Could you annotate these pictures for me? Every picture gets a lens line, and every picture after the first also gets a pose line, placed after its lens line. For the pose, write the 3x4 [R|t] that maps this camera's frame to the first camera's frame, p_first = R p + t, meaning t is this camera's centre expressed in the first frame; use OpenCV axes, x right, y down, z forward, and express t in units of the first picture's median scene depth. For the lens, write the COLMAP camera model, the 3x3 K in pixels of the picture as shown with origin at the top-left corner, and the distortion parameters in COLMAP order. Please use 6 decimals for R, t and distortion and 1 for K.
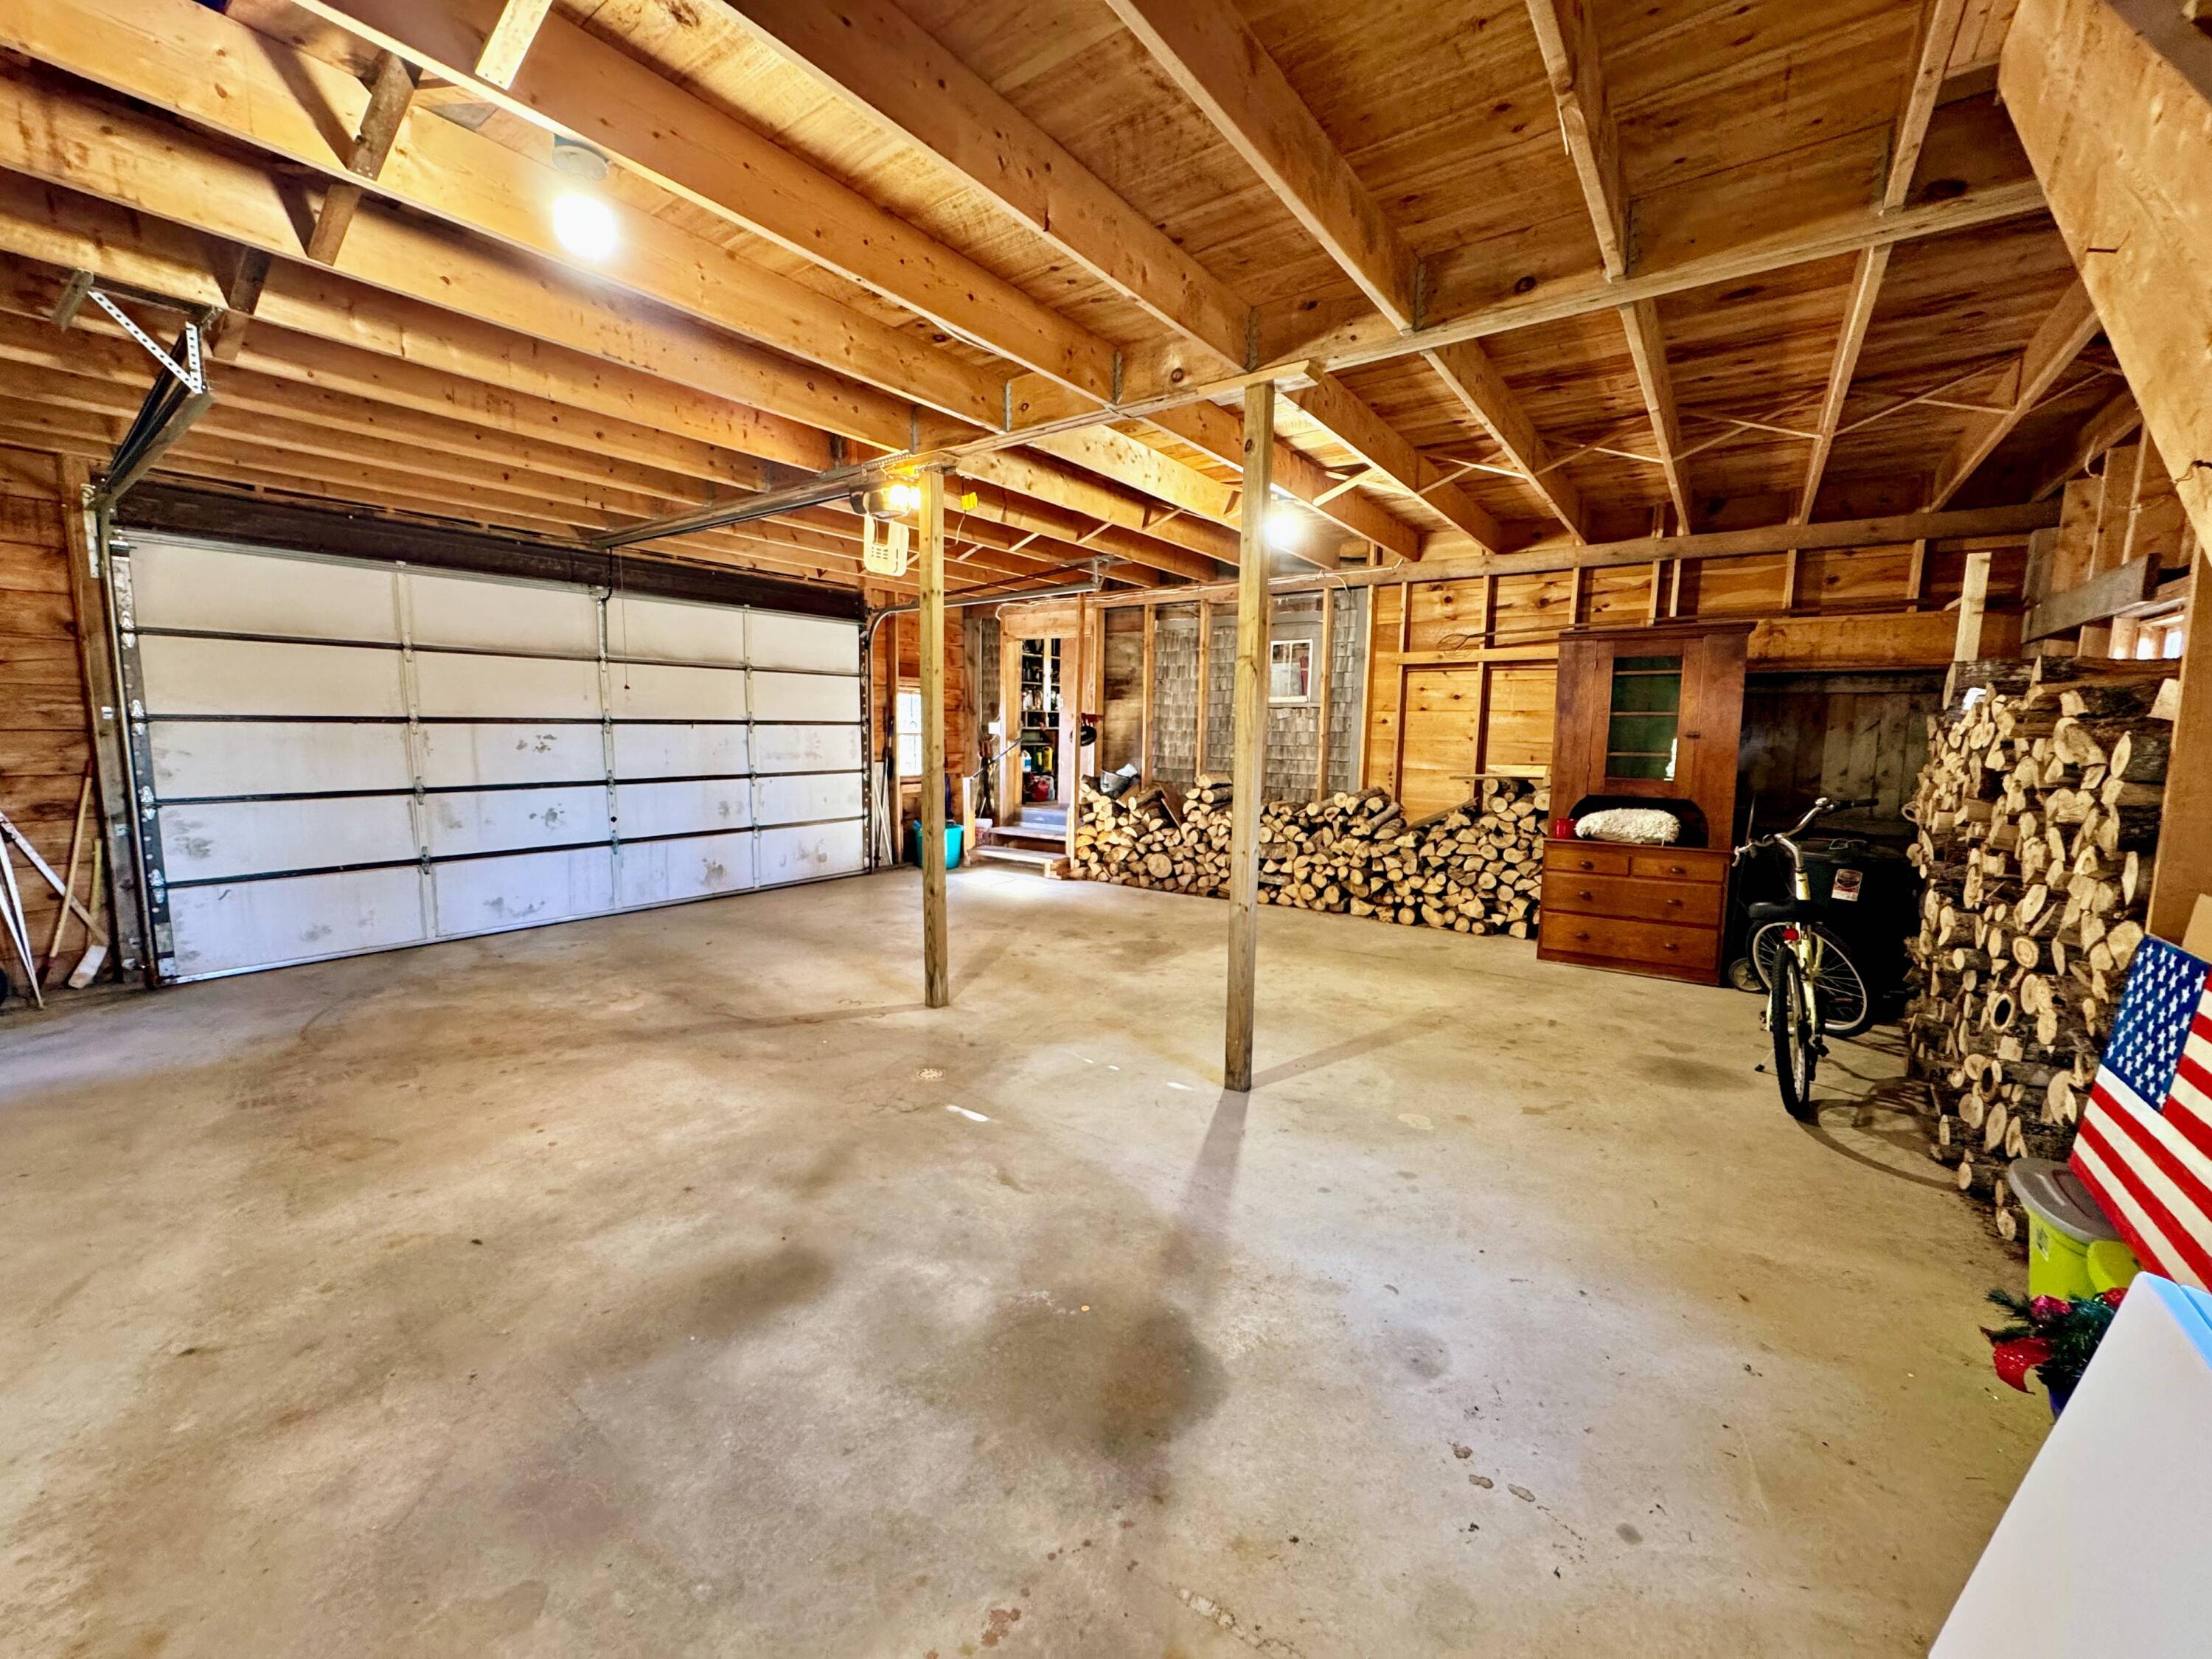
lens RADIAL K [[878.4, 0, 1104.3], [0, 878.4, 826.0], [0, 0, 1]] dist [-0.002579, 0.000126]
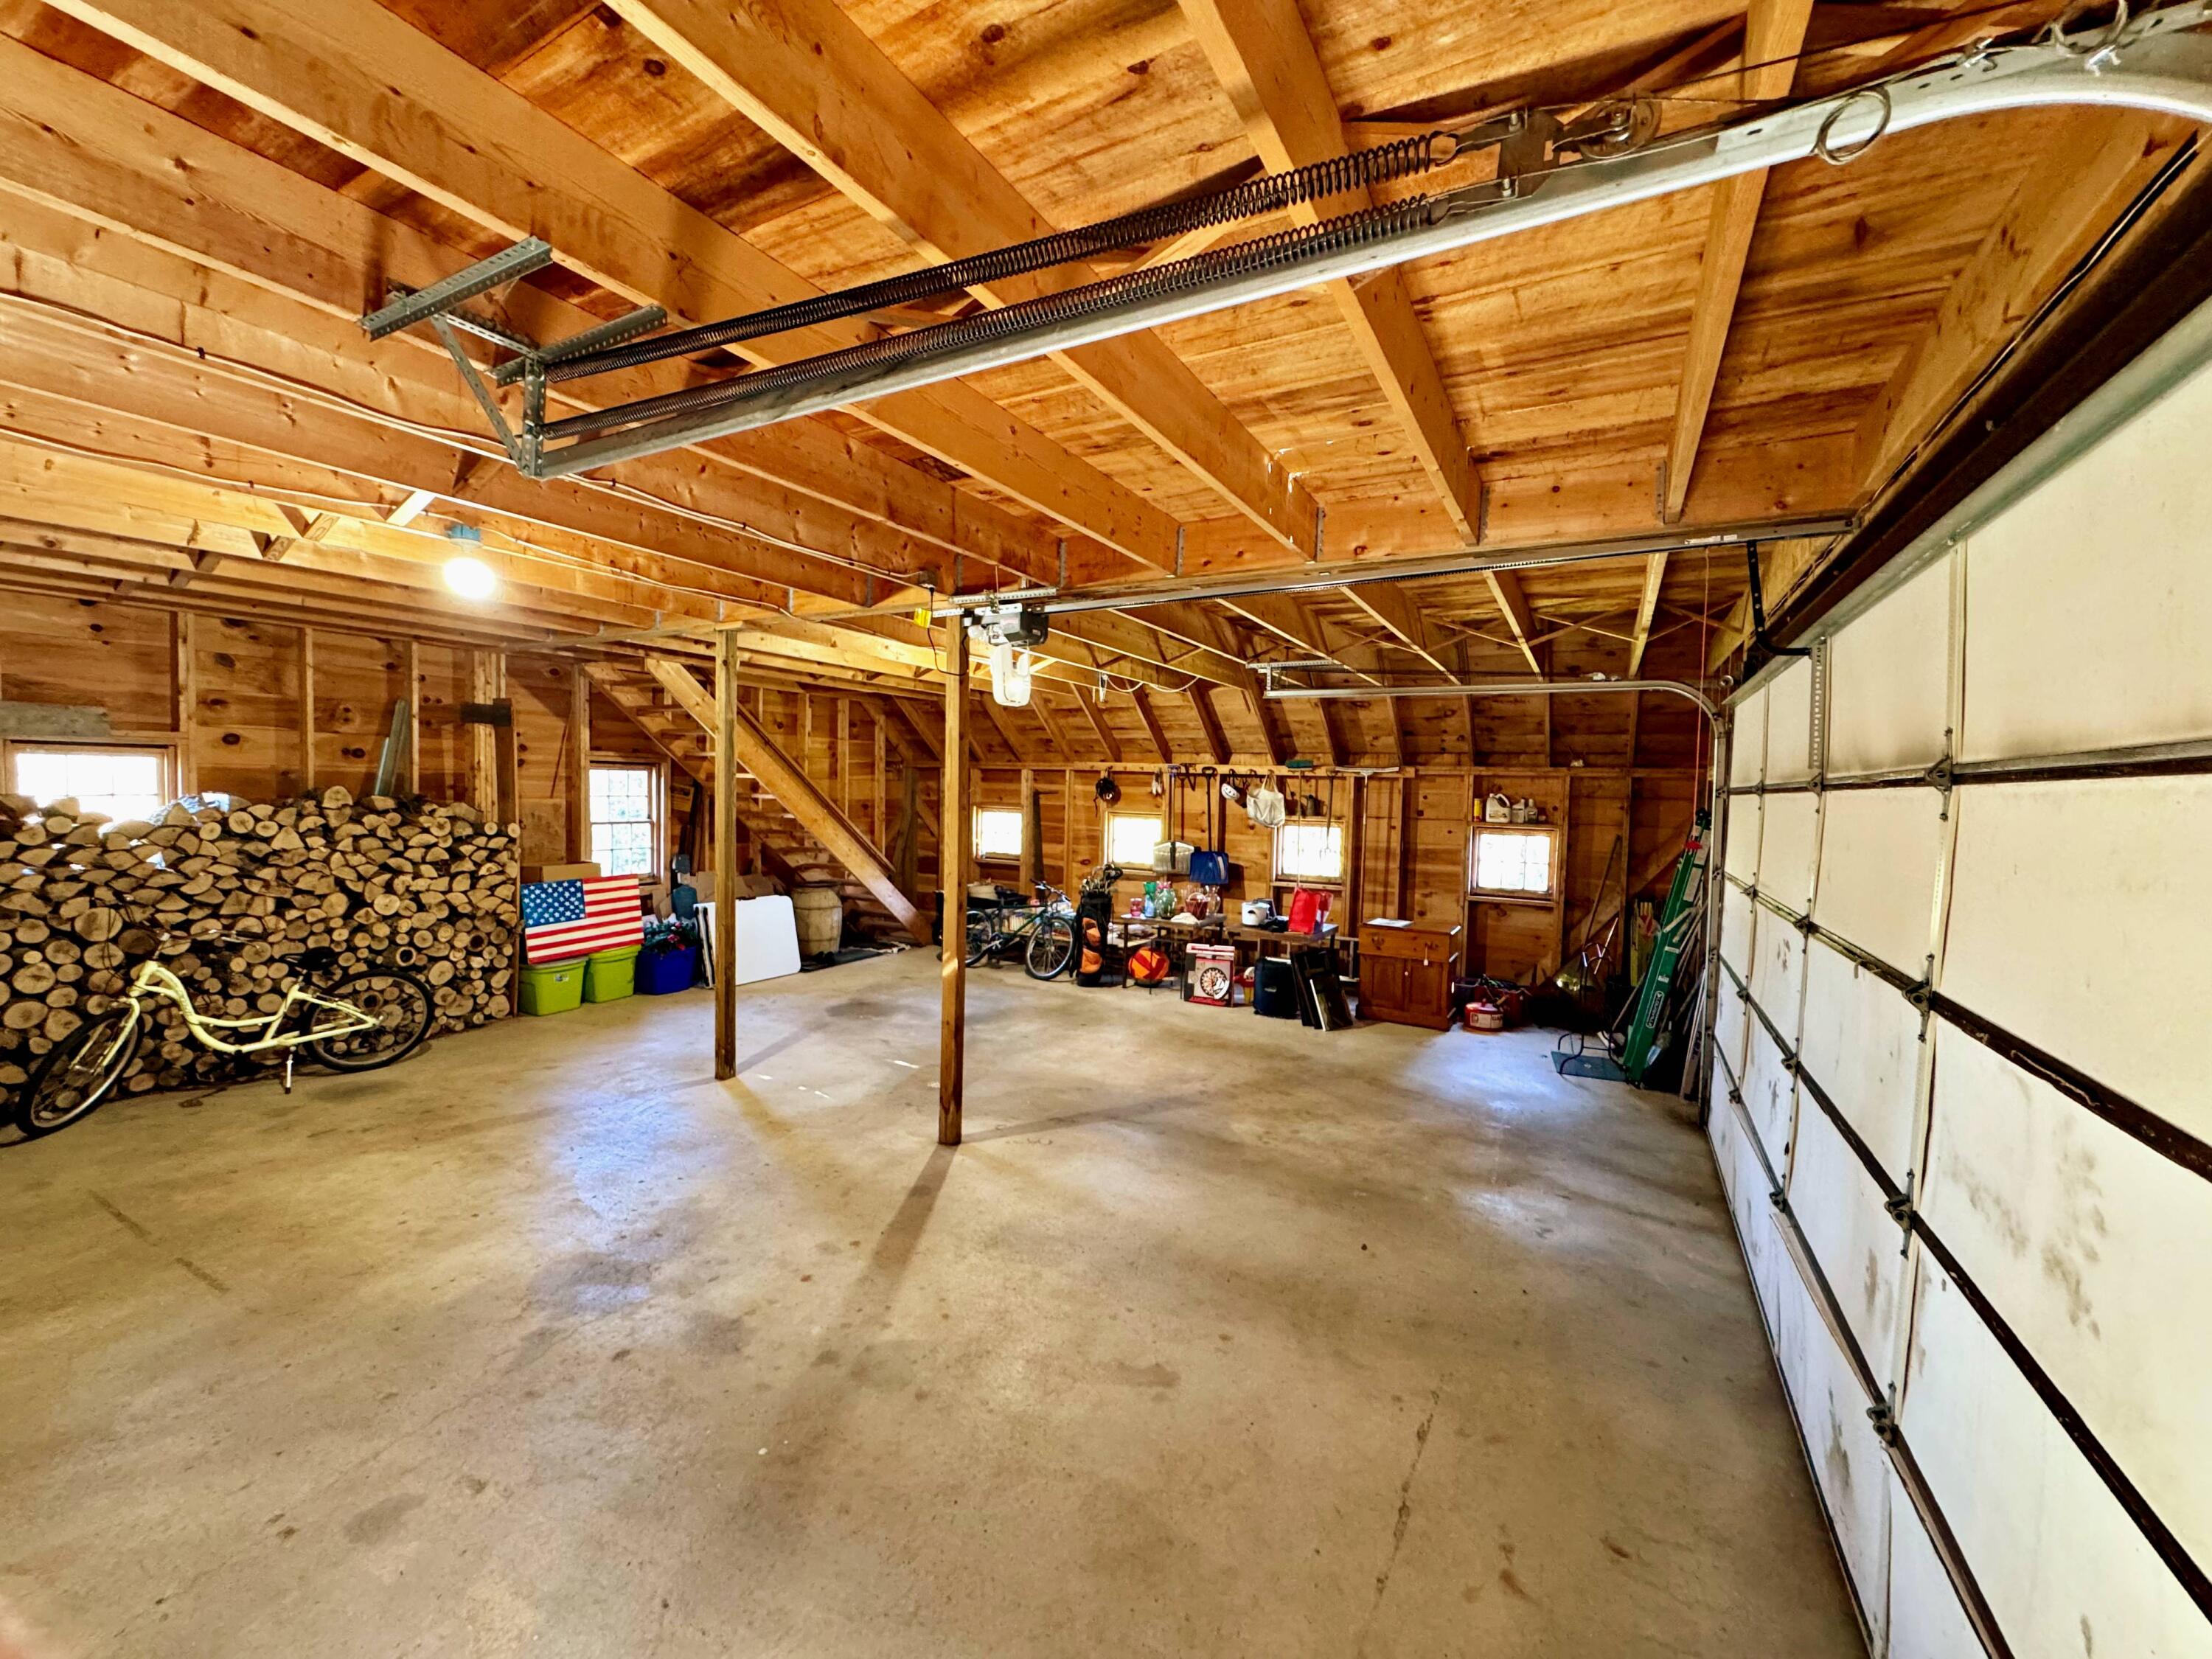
lens RADIAL K [[878.4, 0, 1108.1], [0, 878.4, 826.6], [0, 0, 1]] dist [-0.002579, 0.000126]
pose [[-0.992669, -0.031683, -0.116634, -0.233571], [-0.049796, 0.986528, 0.155827, -0.296391], [0.110126, 0.160492, -0.980874, 1.868172]]
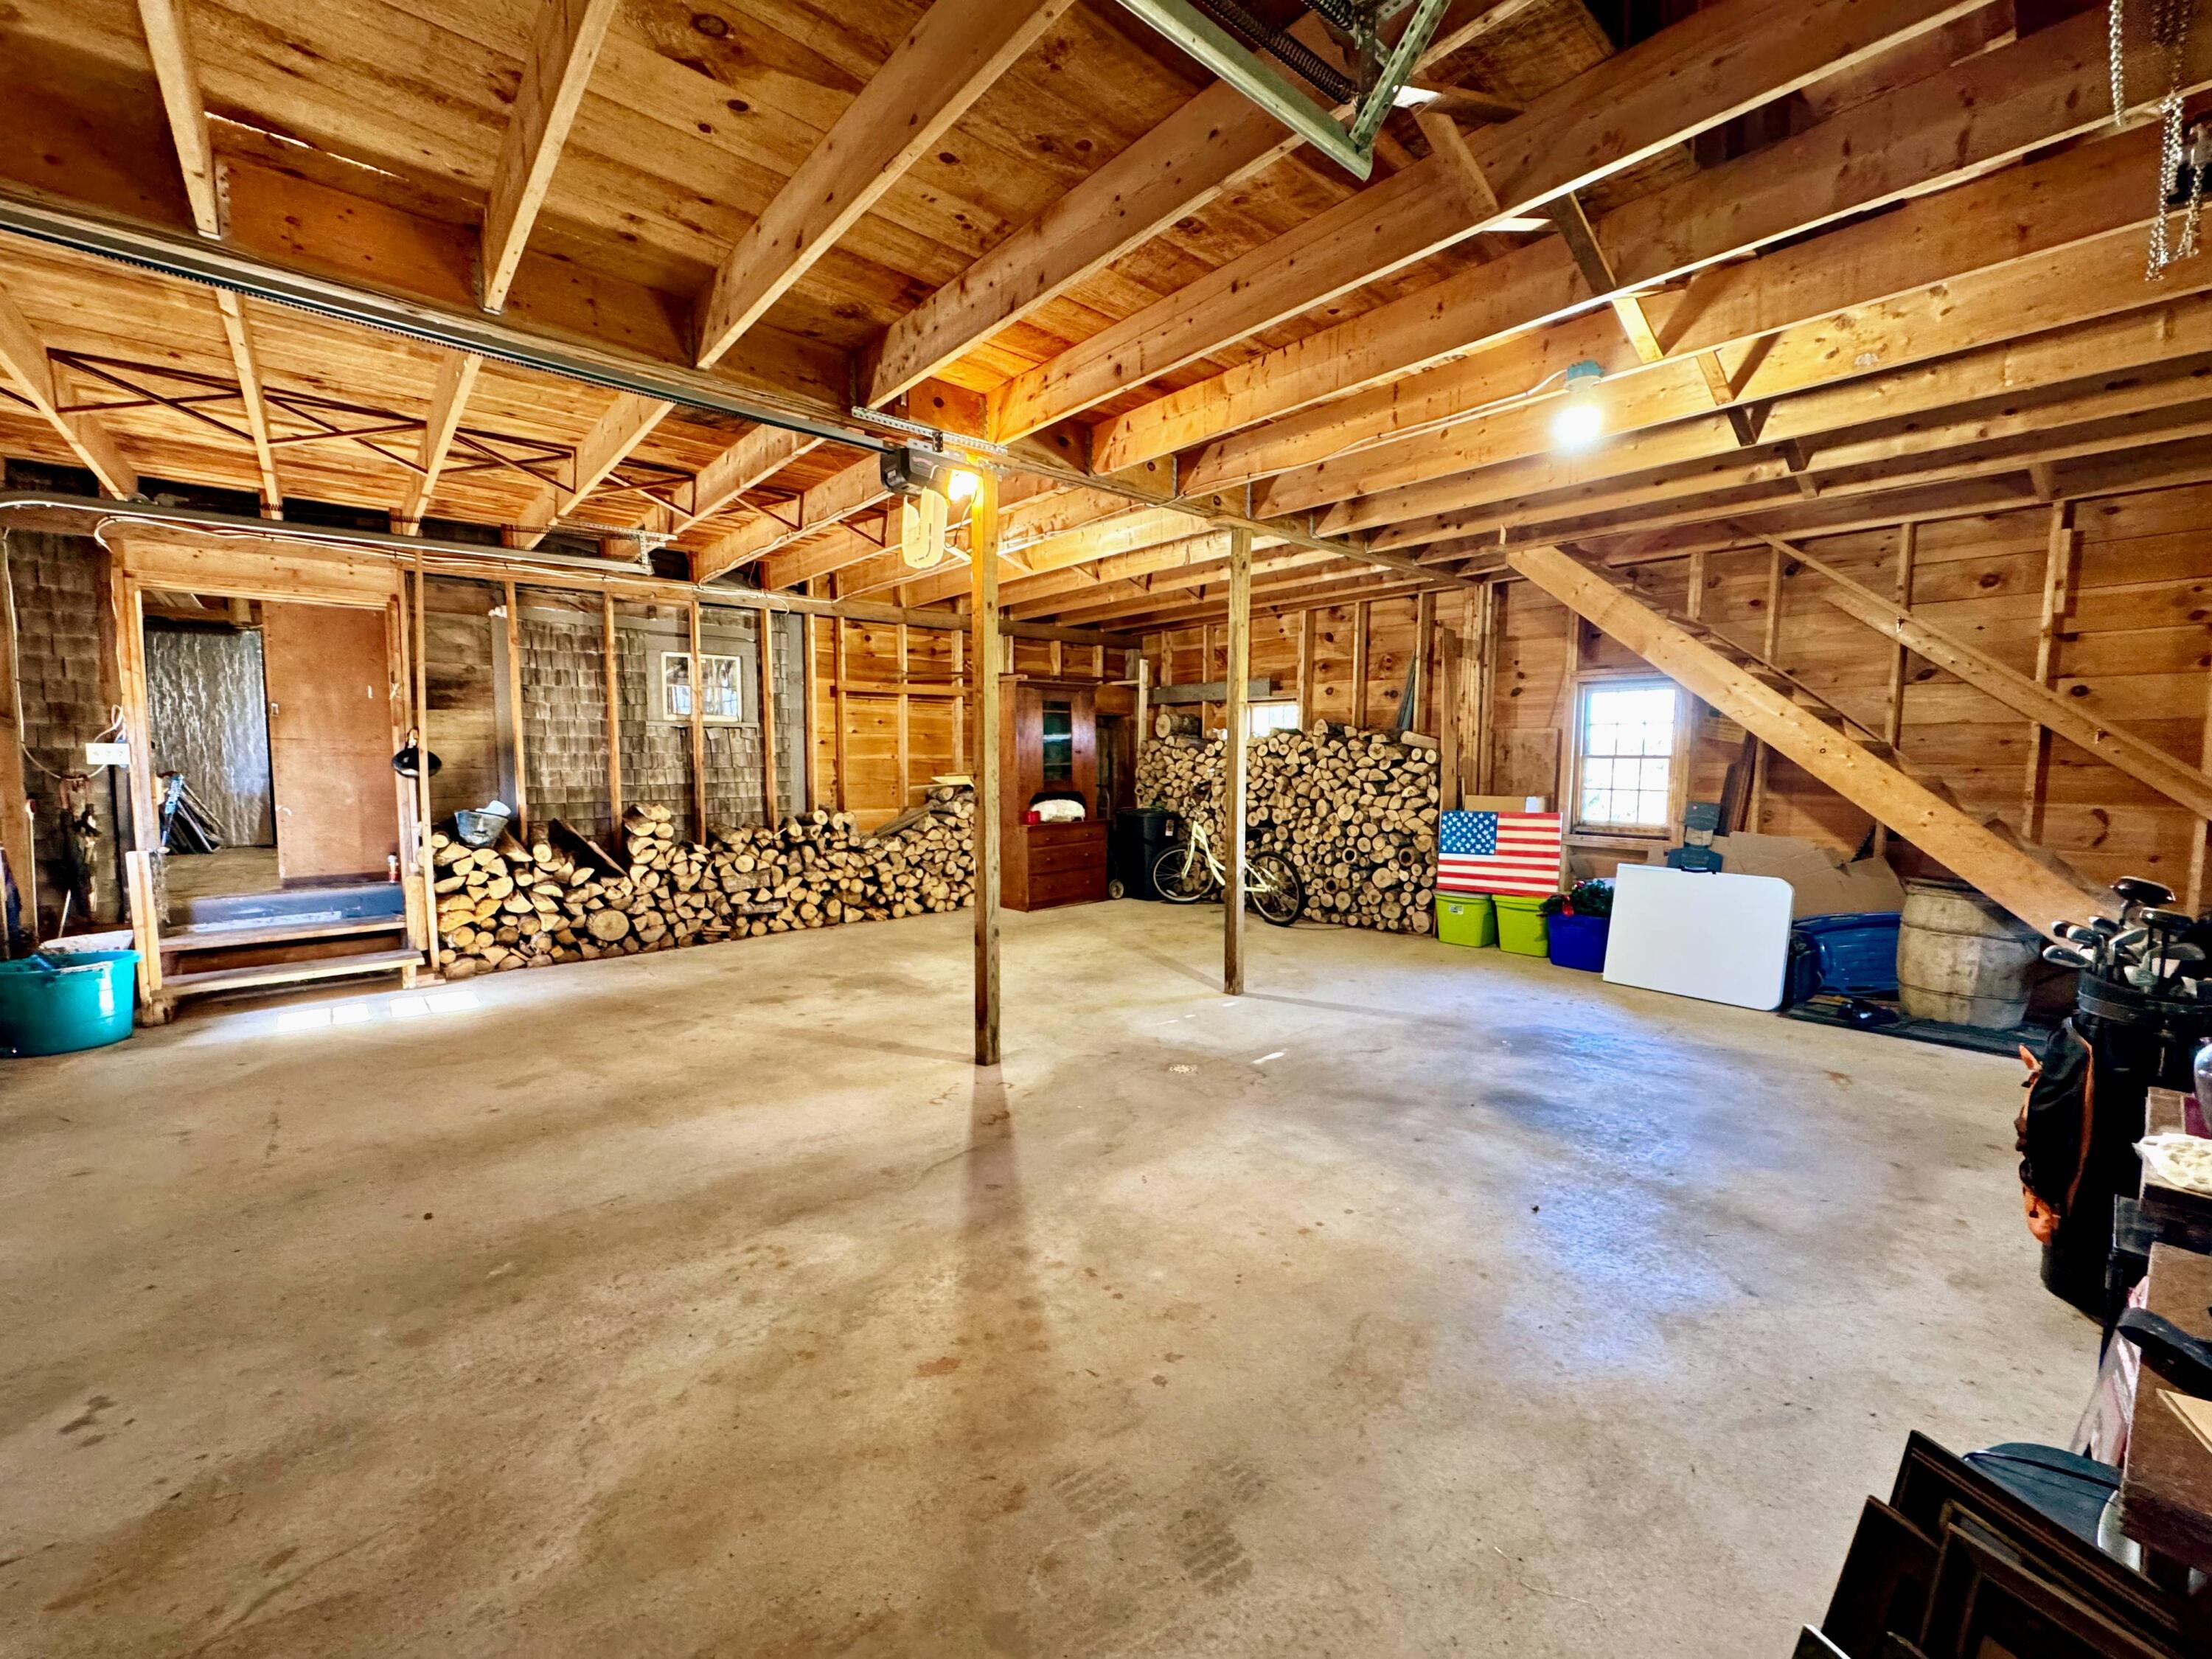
lens RADIAL K [[878.4, 0, 1100.8], [0, 878.4, 827.6], [0, 0, 1]] dist [-0.002579, 0.000126]
pose [[0.225113, -0.094202, 0.969768, -0.978639], [0.111013, 0.991313, 0.070526, -0.079875], [-0.967988, 0.091781, 0.233615, 0.638296]]
